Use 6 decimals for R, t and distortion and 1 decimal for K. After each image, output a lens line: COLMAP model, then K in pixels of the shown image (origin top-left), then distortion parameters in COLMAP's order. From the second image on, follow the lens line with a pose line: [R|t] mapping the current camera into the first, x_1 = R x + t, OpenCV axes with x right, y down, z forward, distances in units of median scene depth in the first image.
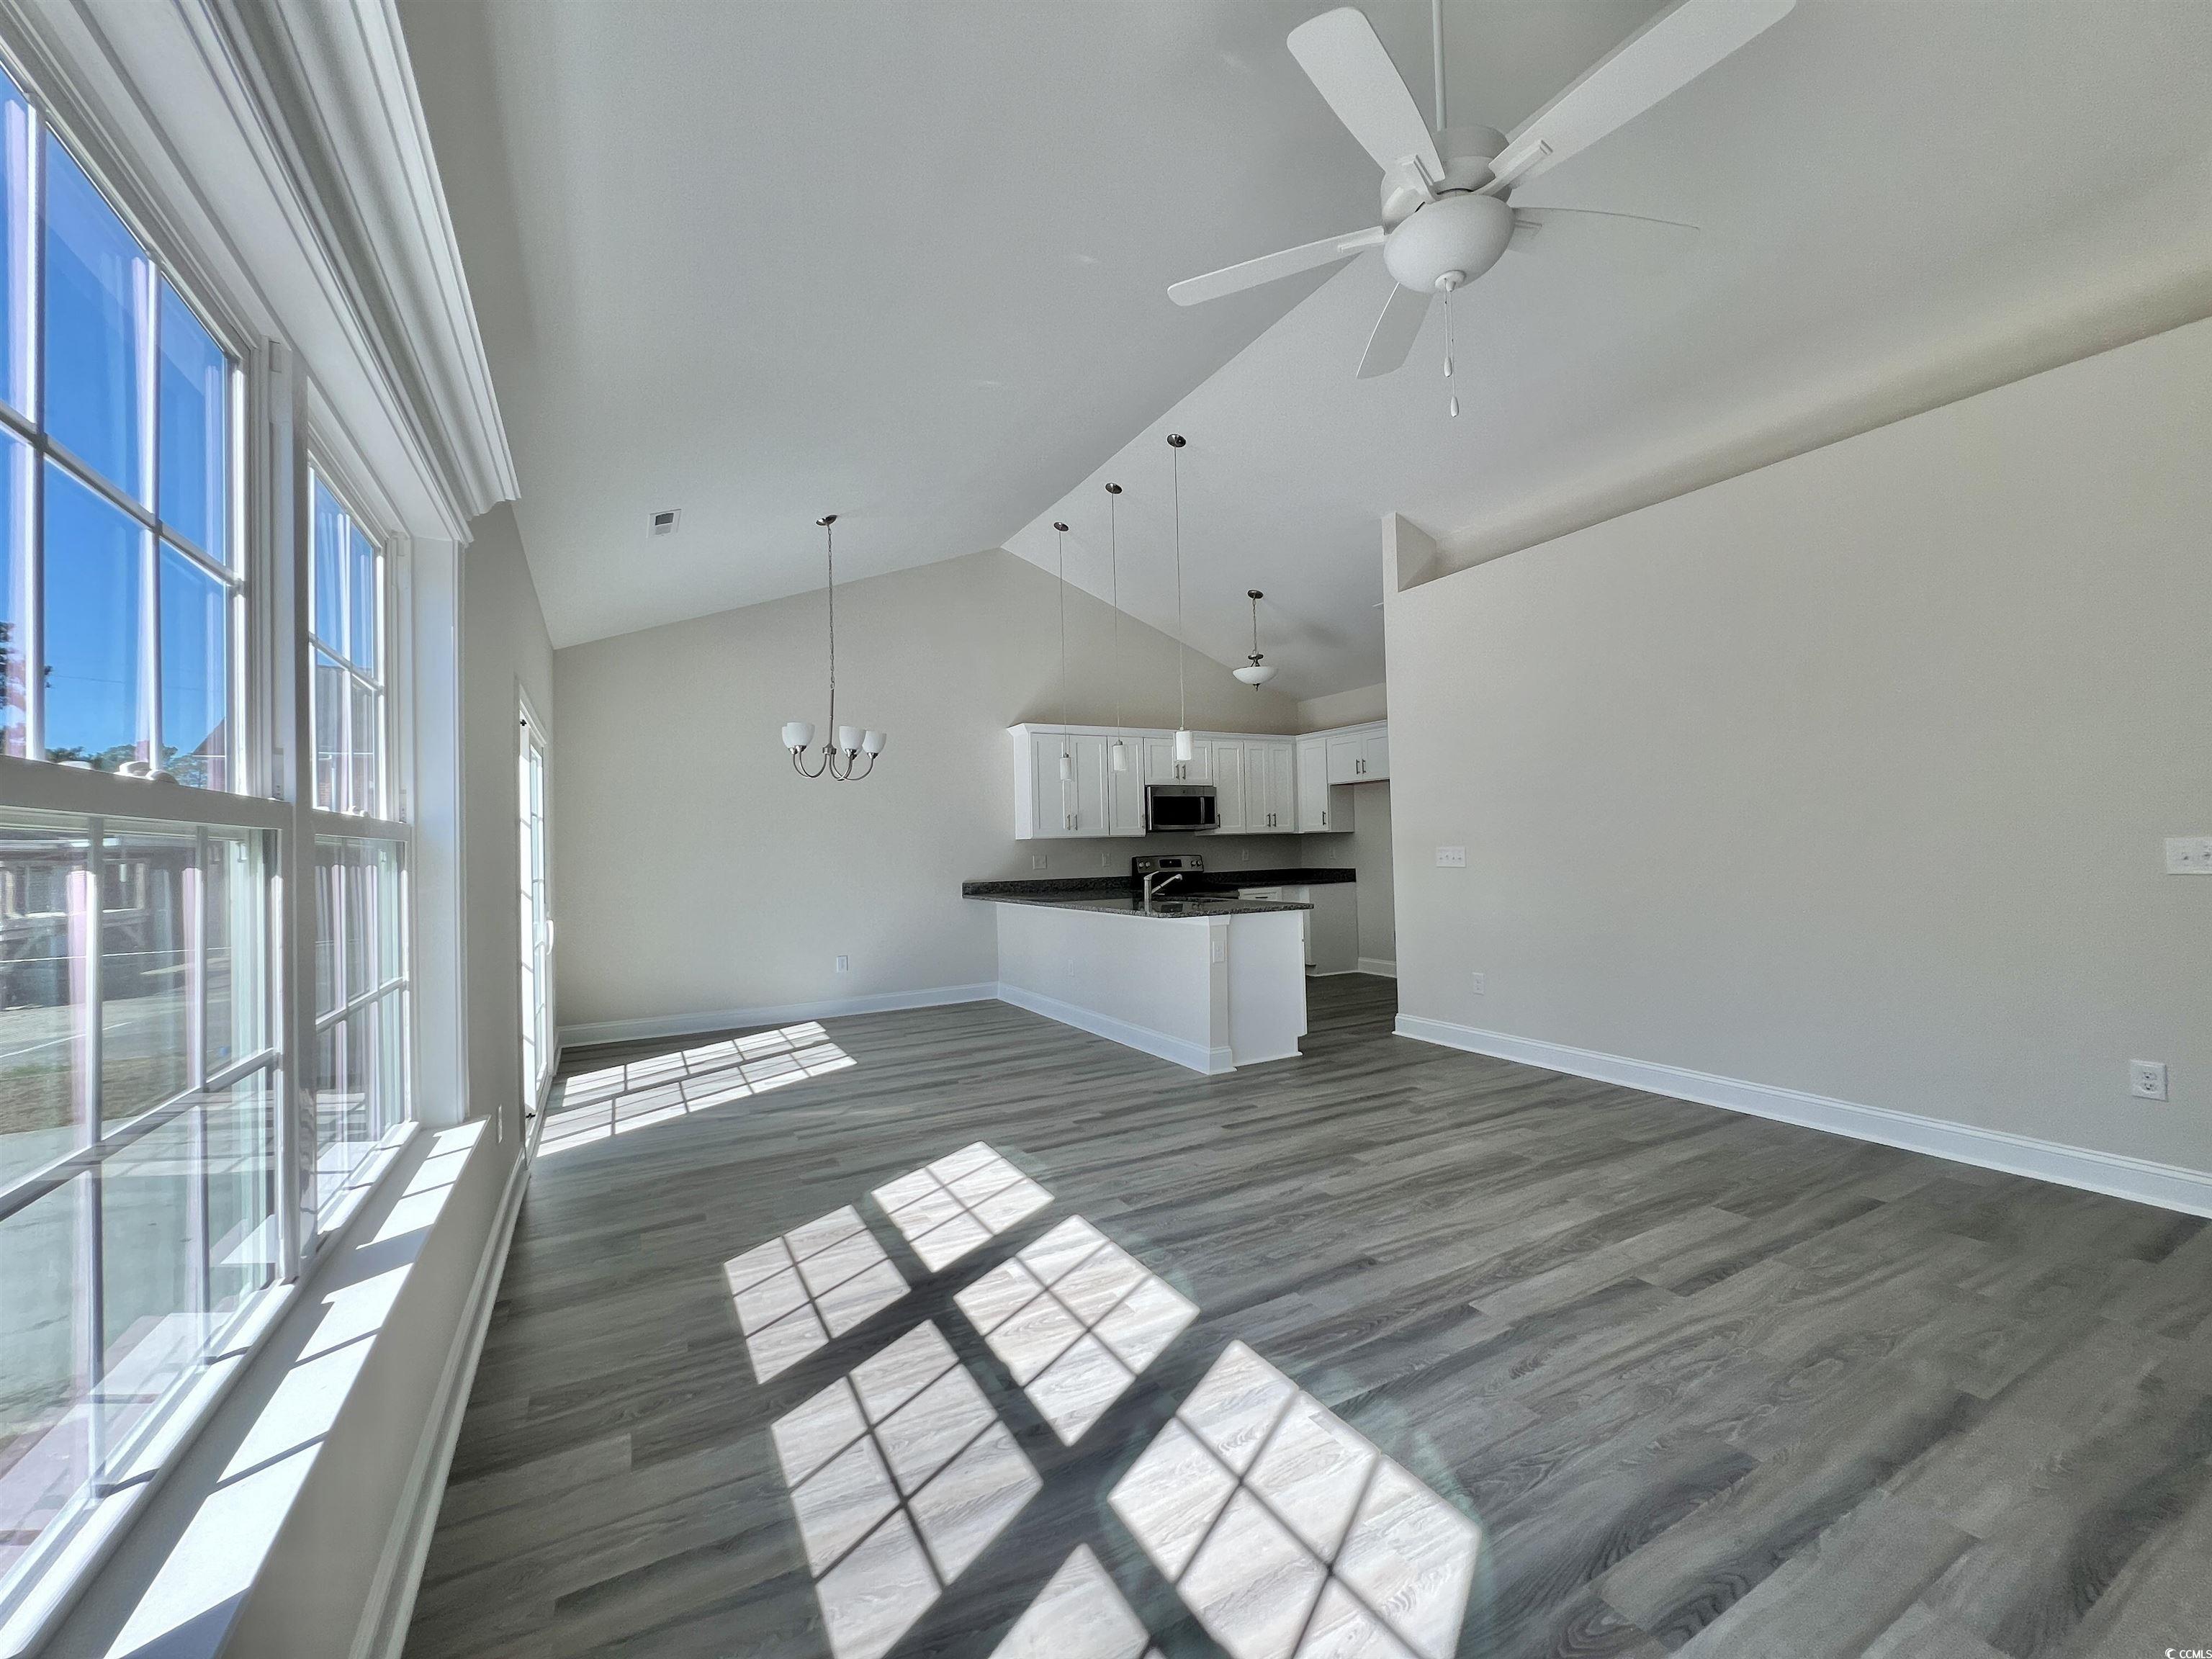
lens RADIAL K [[888.8, 0, 1101.7], [0, 888.8, 822.1], [0, 0, 1]] dist [0.000394, -0.000223]
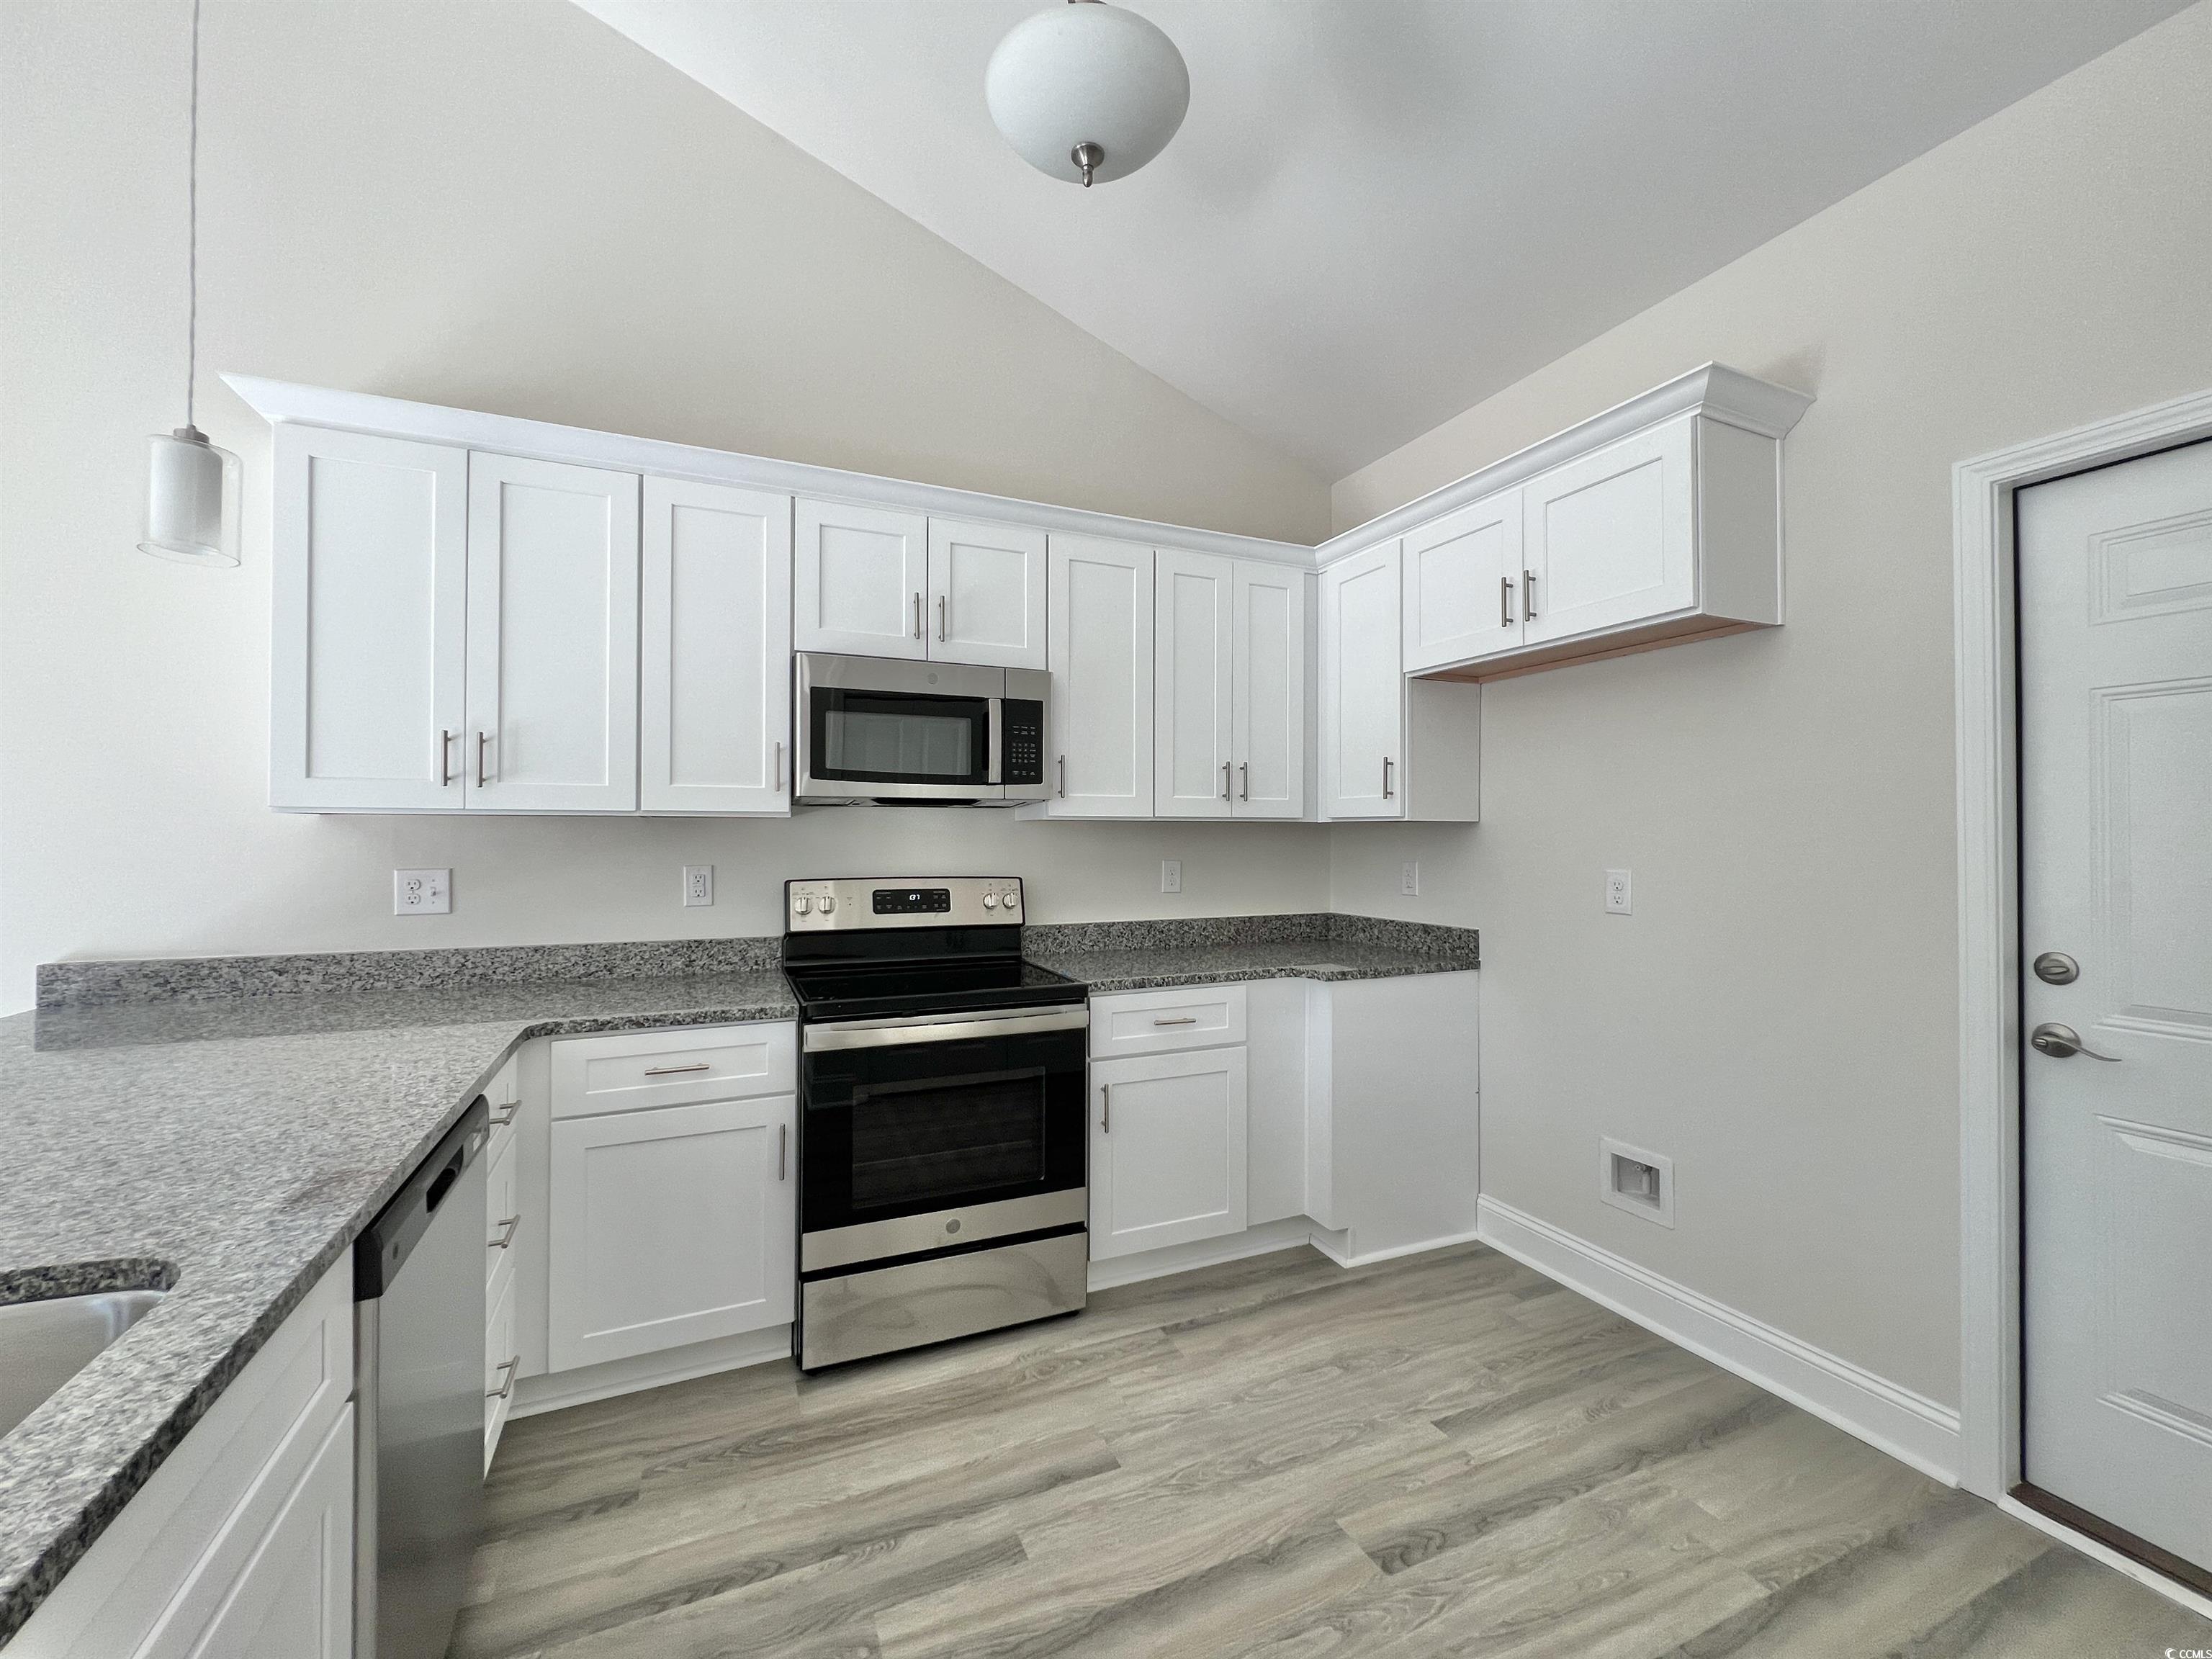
lens RADIAL K [[888.8, 0, 1090.0], [0, 888.8, 830.9], [0, 0, 1]] dist [0.000394, -0.000223]
pose [[0.995548, 0.029154, -0.089634, 0.344202], [-0.026702, 0.999239, 0.028433, 0.018349], [0.090395, -0.025913, 0.995569, 1.335848]]
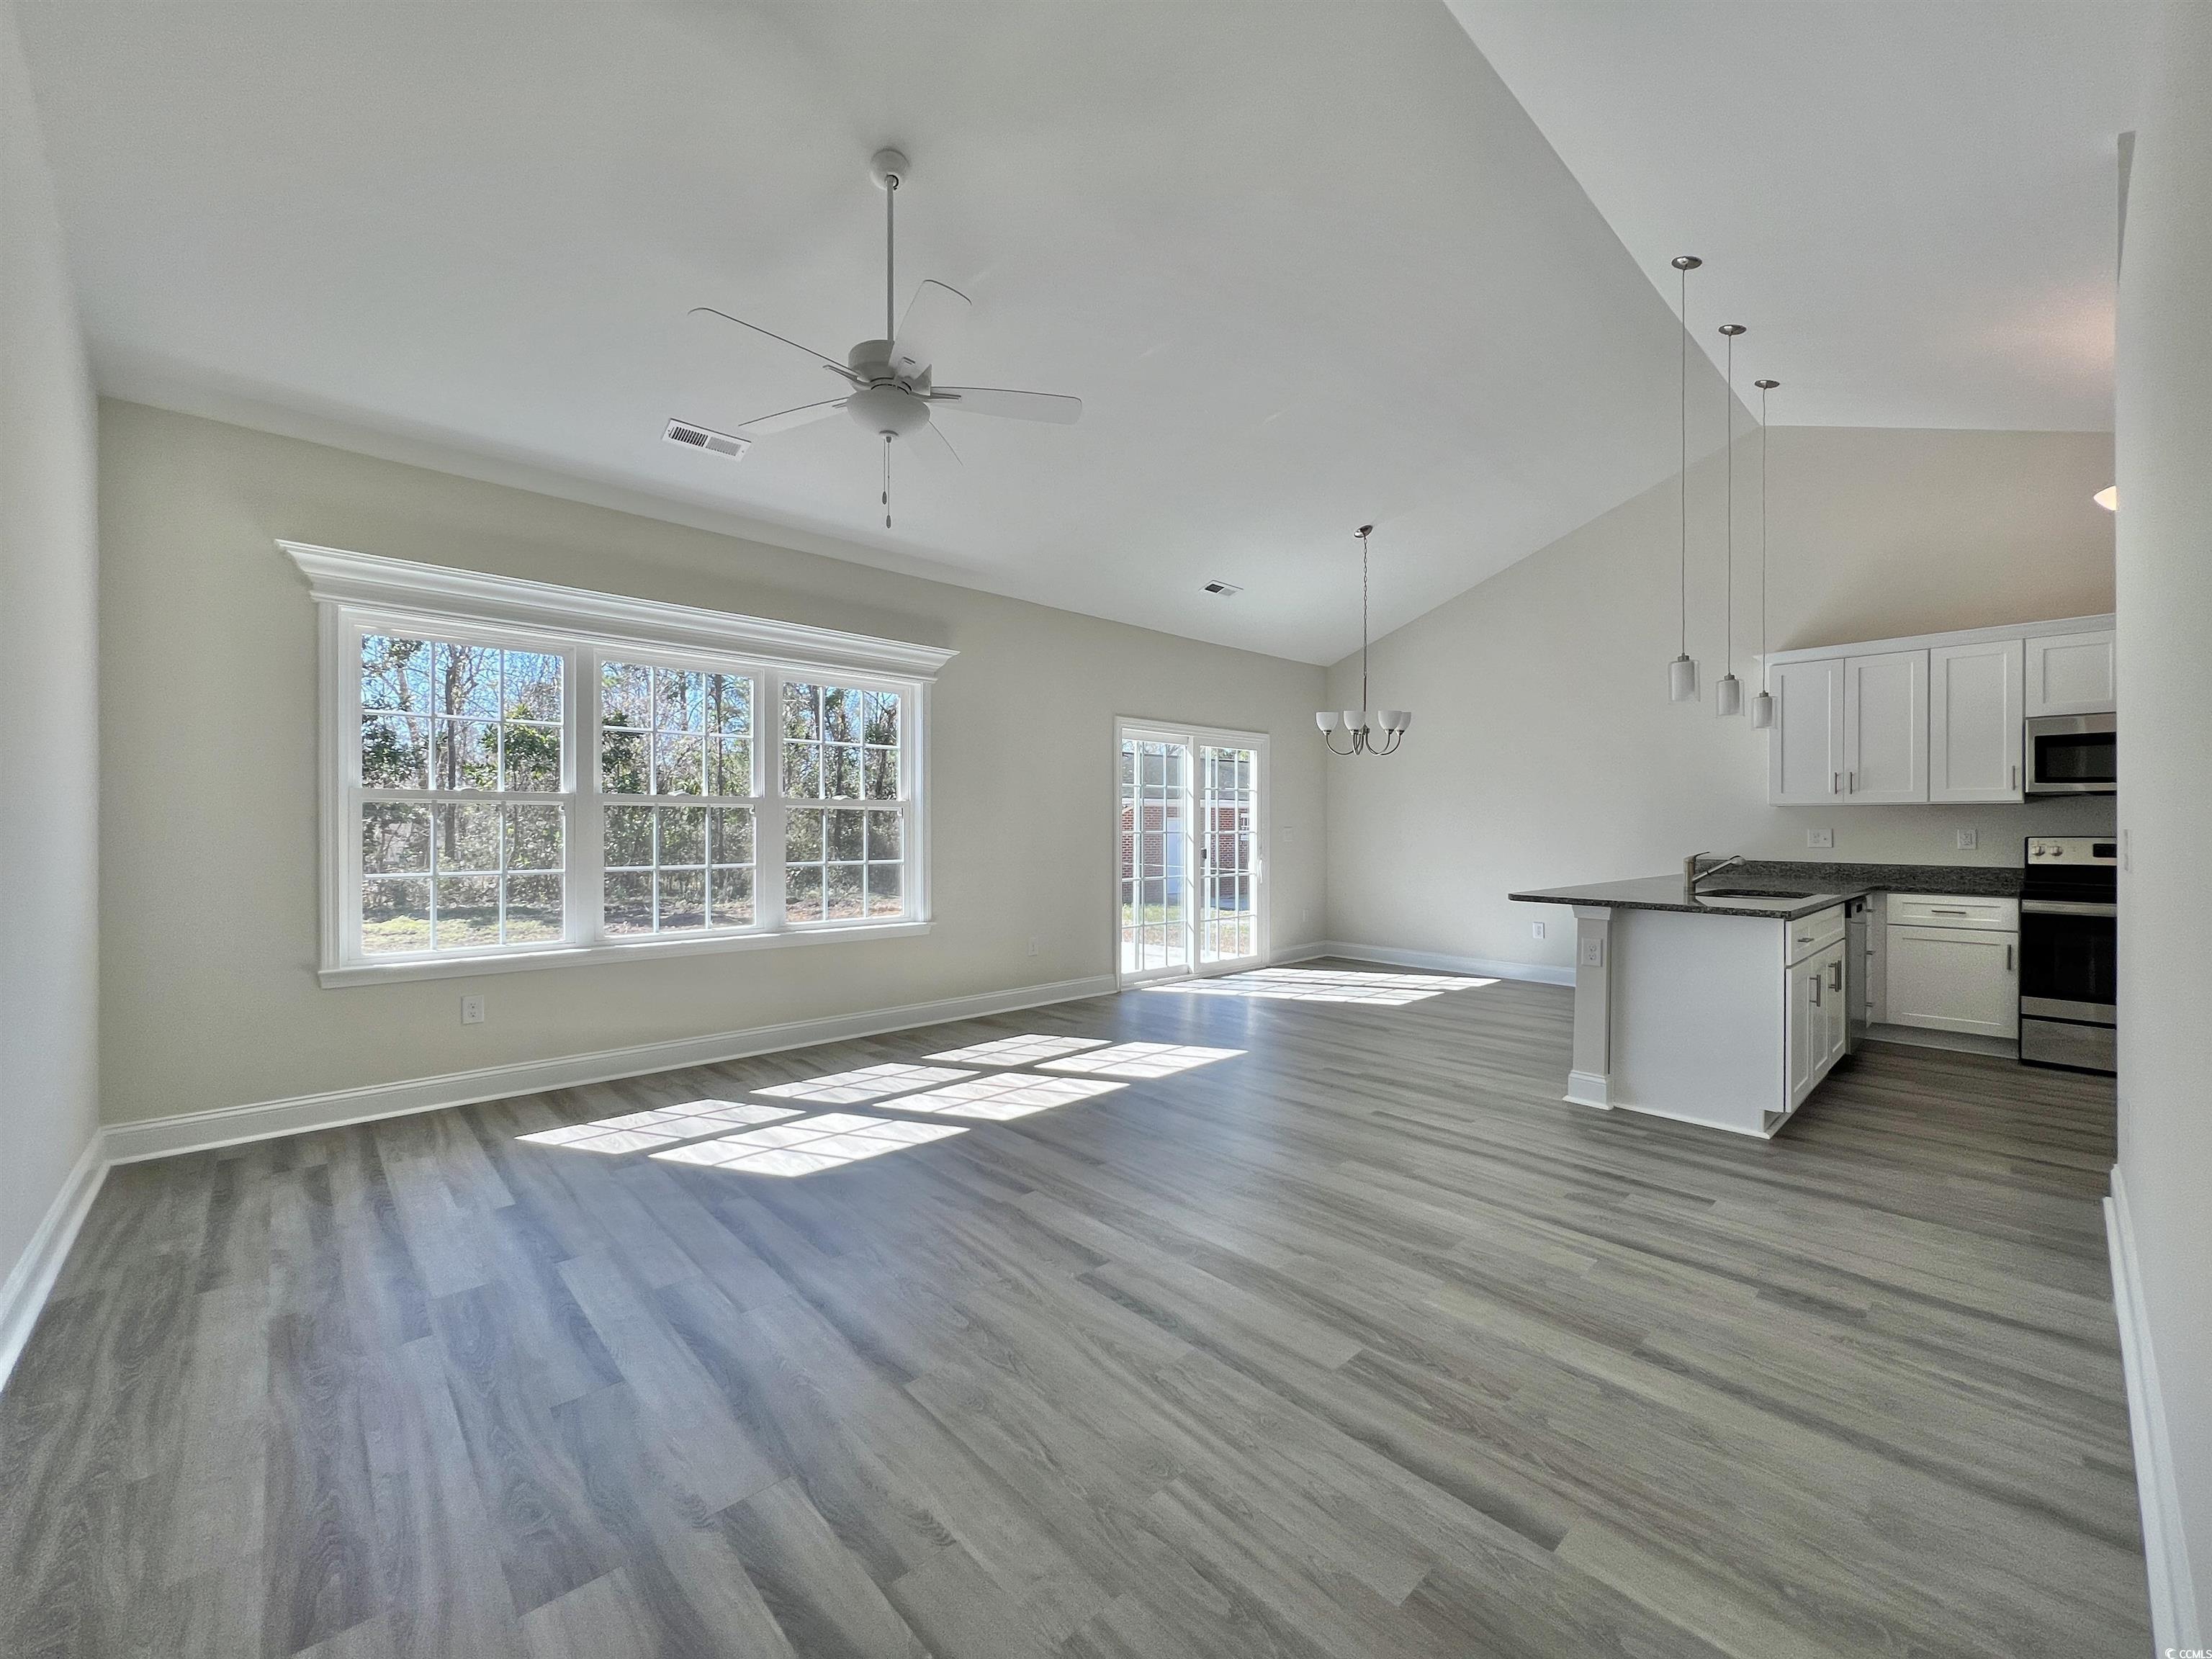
lens RADIAL K [[888.8, 0, 1093.3], [0, 888.8, 822.7], [0, 0, 1]] dist [0.000394, -0.000223]
pose [[0.239055, 0.022428, -0.970747, 0.923759], [0.018667, 0.999442, 0.027688, 0.002294], [0.970827, -0.024740, 0.238503, 0.459049]]
